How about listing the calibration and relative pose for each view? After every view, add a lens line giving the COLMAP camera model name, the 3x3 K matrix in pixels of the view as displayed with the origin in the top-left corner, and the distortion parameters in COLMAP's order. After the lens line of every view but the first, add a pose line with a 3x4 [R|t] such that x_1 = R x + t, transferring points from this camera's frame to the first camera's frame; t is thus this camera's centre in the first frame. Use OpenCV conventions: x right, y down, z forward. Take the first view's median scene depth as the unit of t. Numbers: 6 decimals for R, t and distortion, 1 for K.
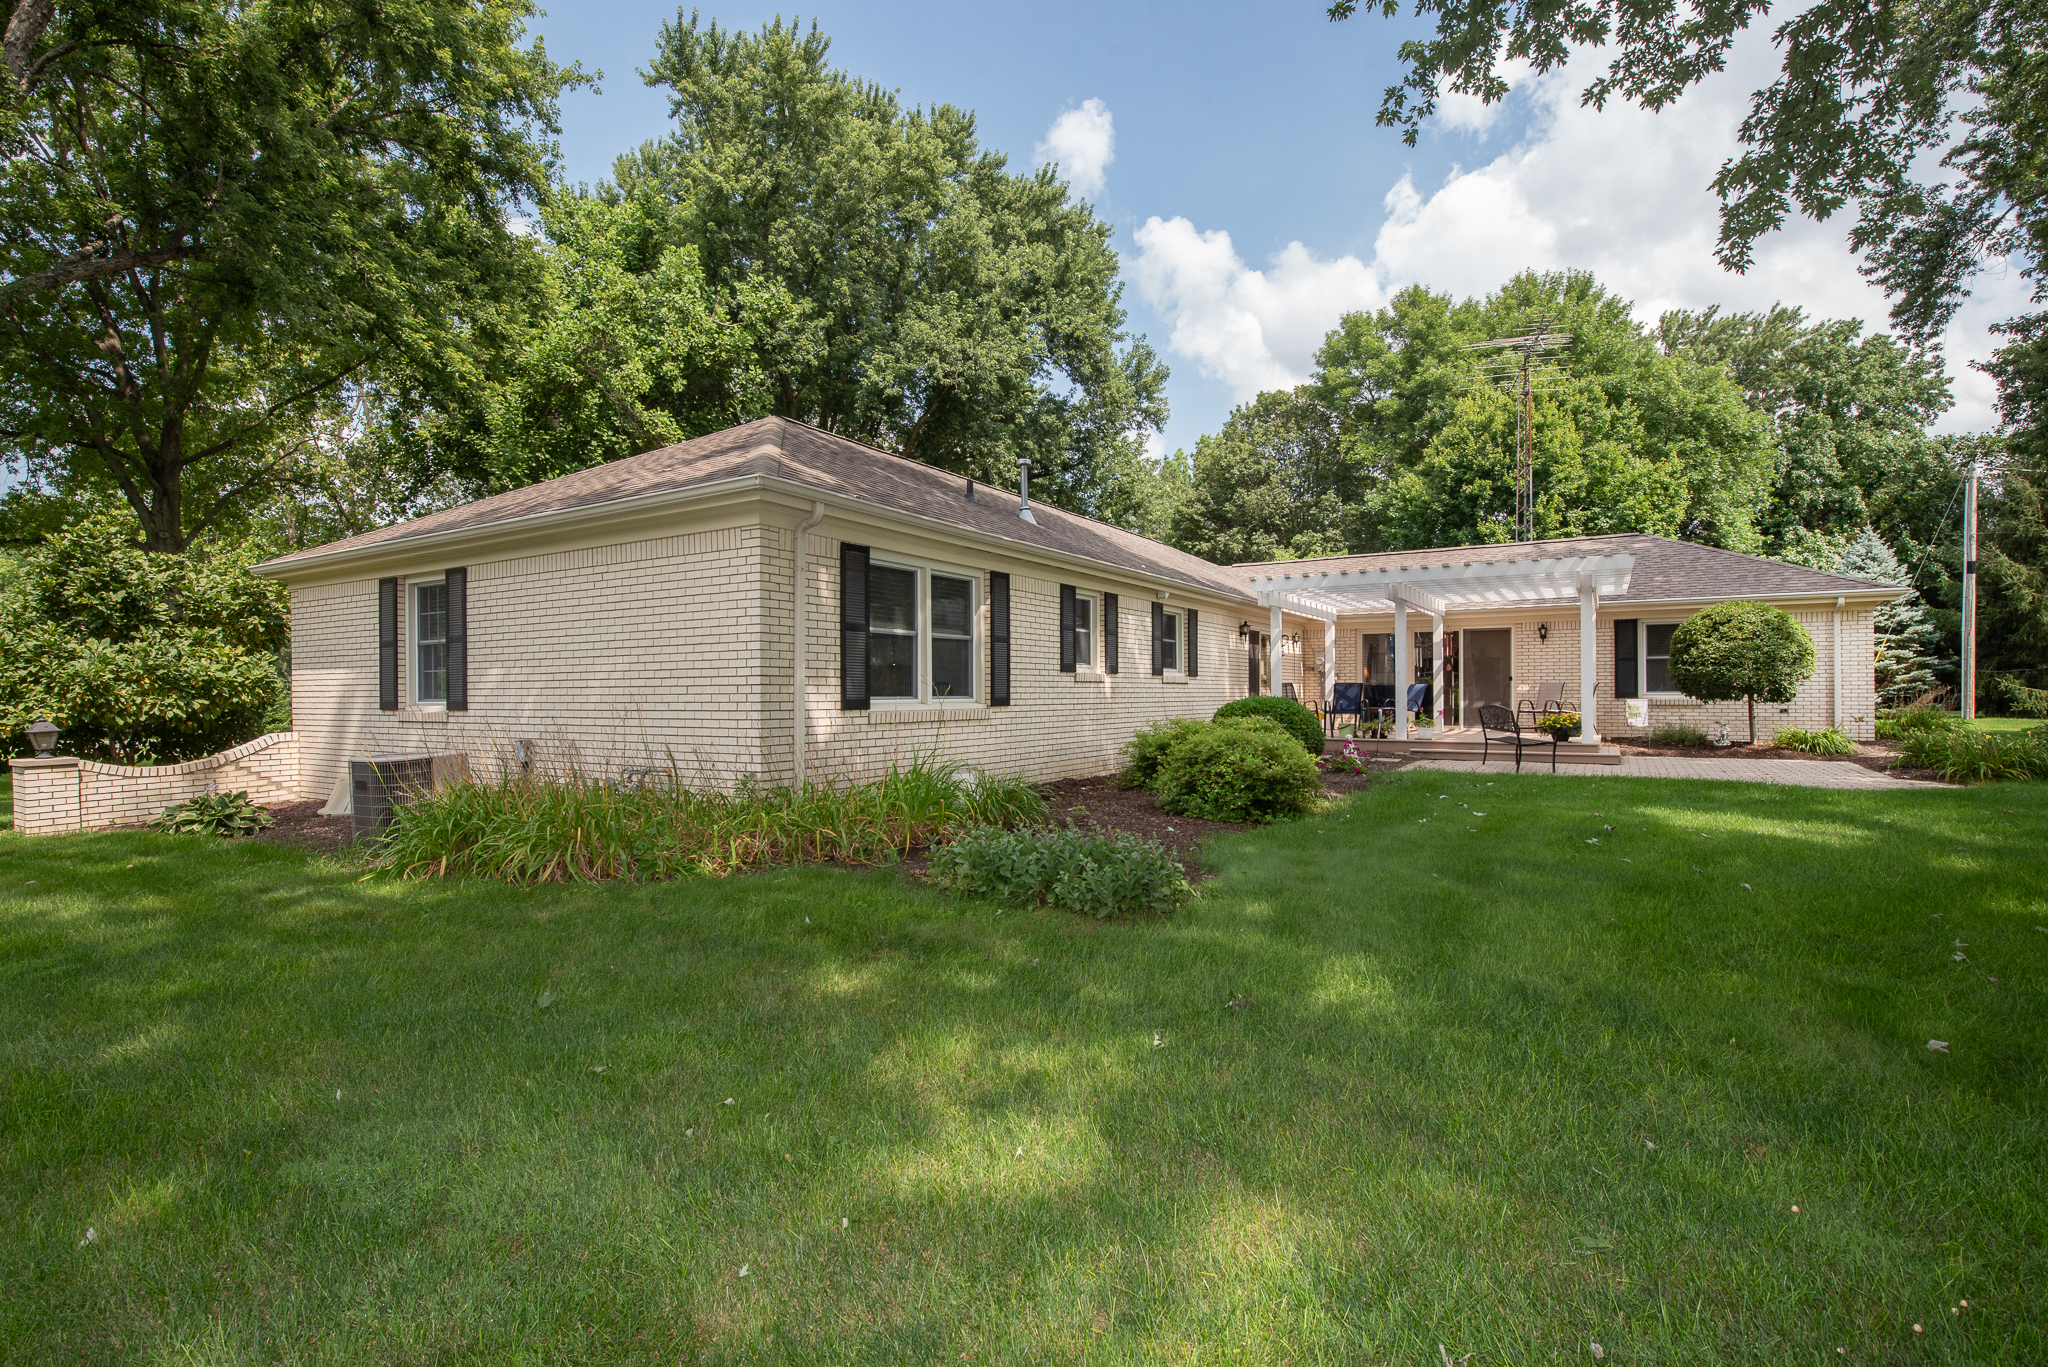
lens RADIAL K [[972.1, 0, 1027.7], [0, 972.1, 689.3], [0, 0, 1]] dist [-0.001403, -0.001230]
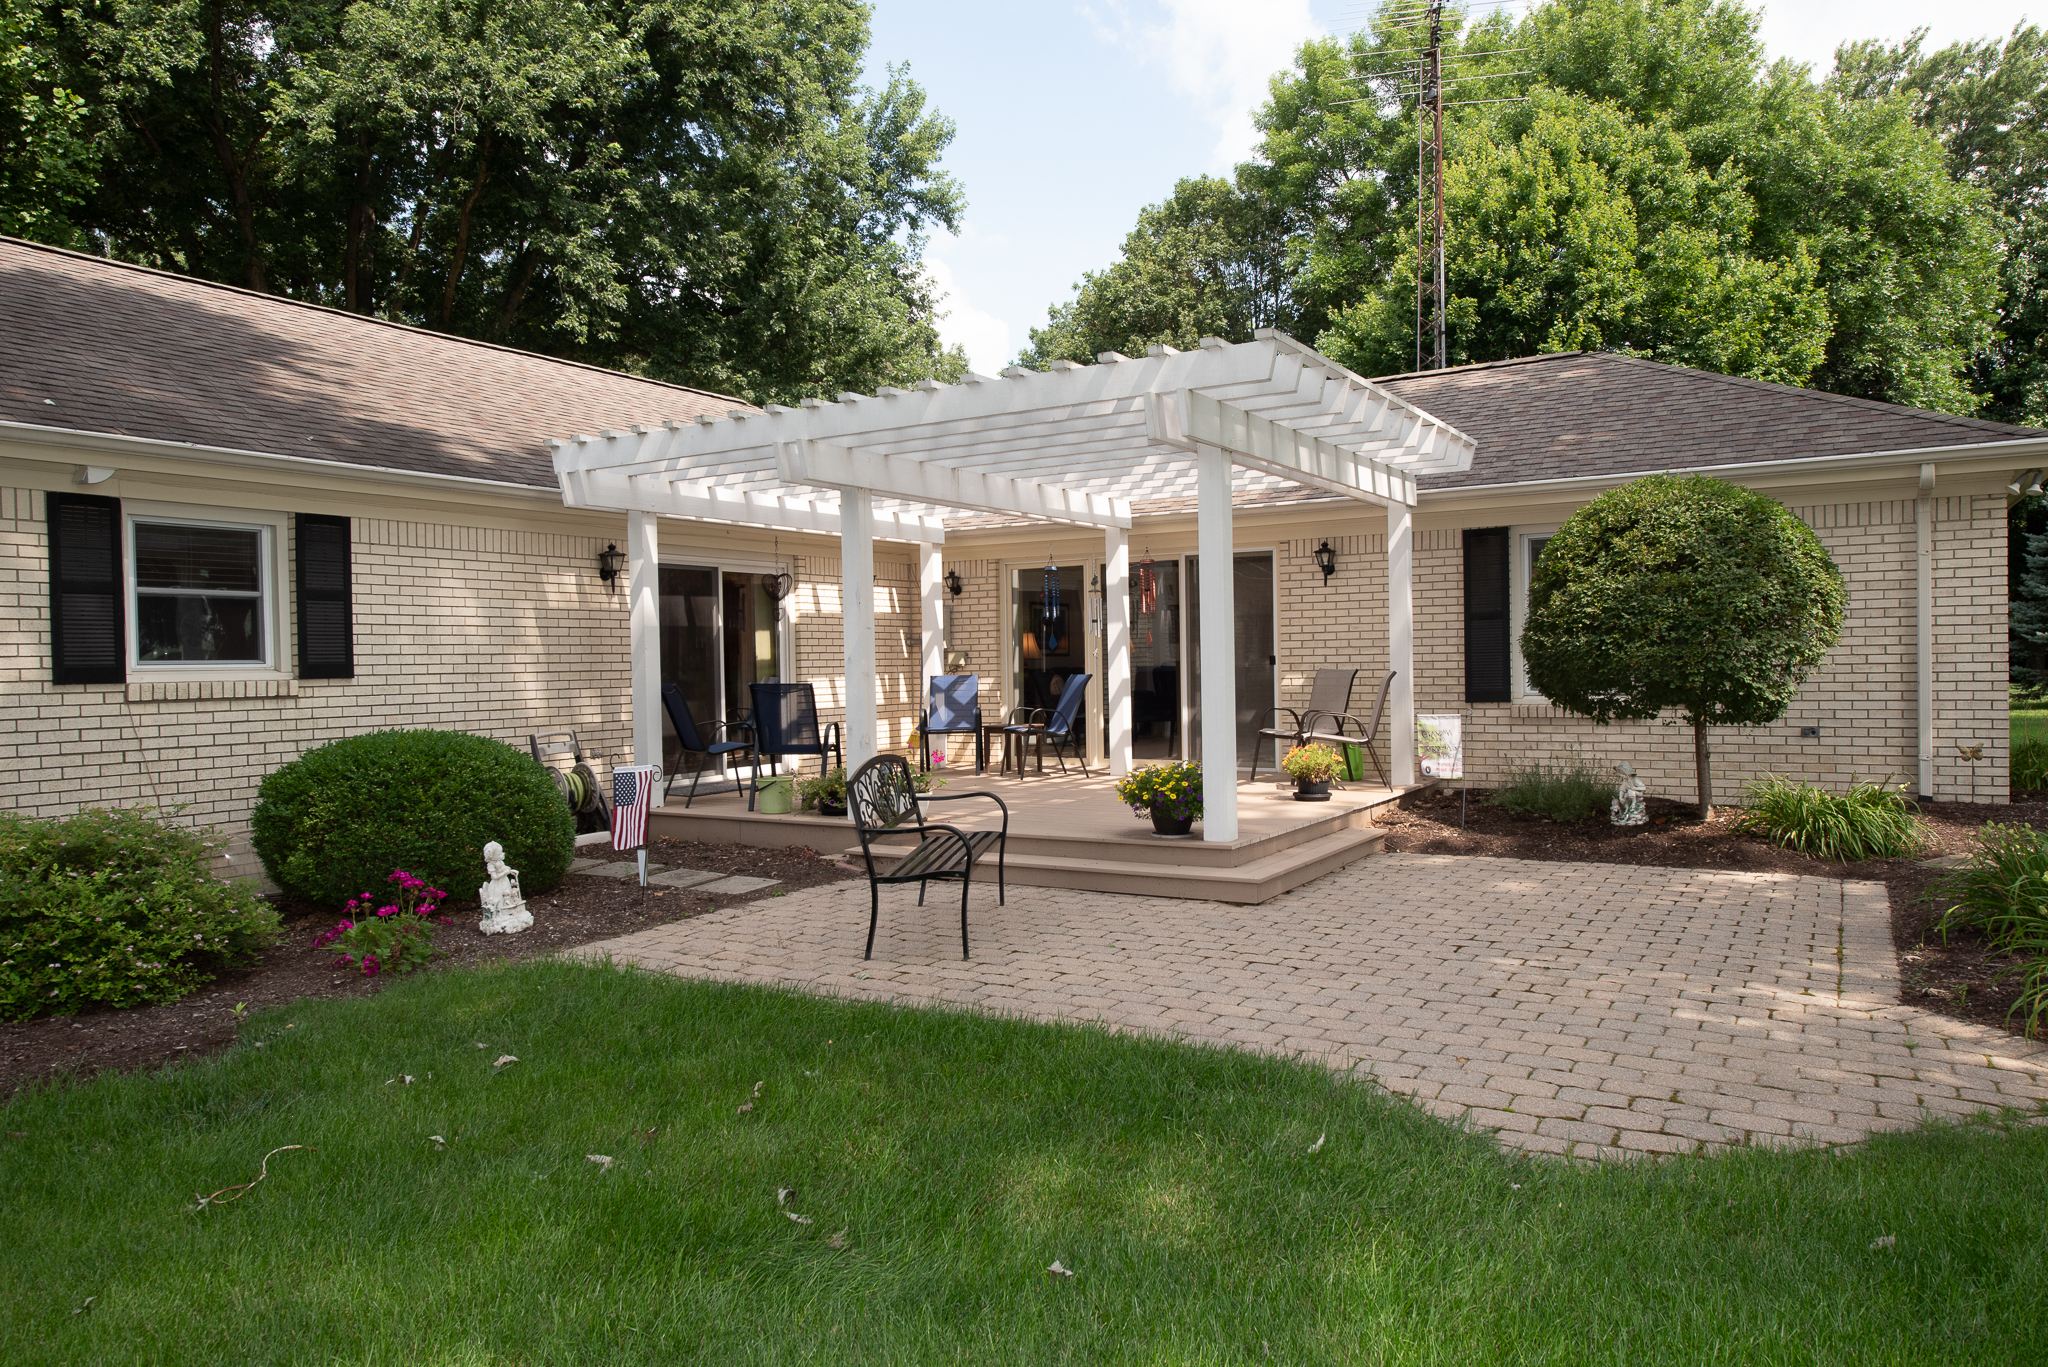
lens RADIAL K [[1372.6, 0, 1019.5], [0, 1372.6, 678.5], [0, 0, 1]] dist [0.010765, 0.000647]
pose [[0.999890, -0.014686, 0.002268, 0.189620], [0.014644, 0.999741, 0.017413, -0.007838], [-0.002523, -0.017378, 0.999846, 0.172469]]
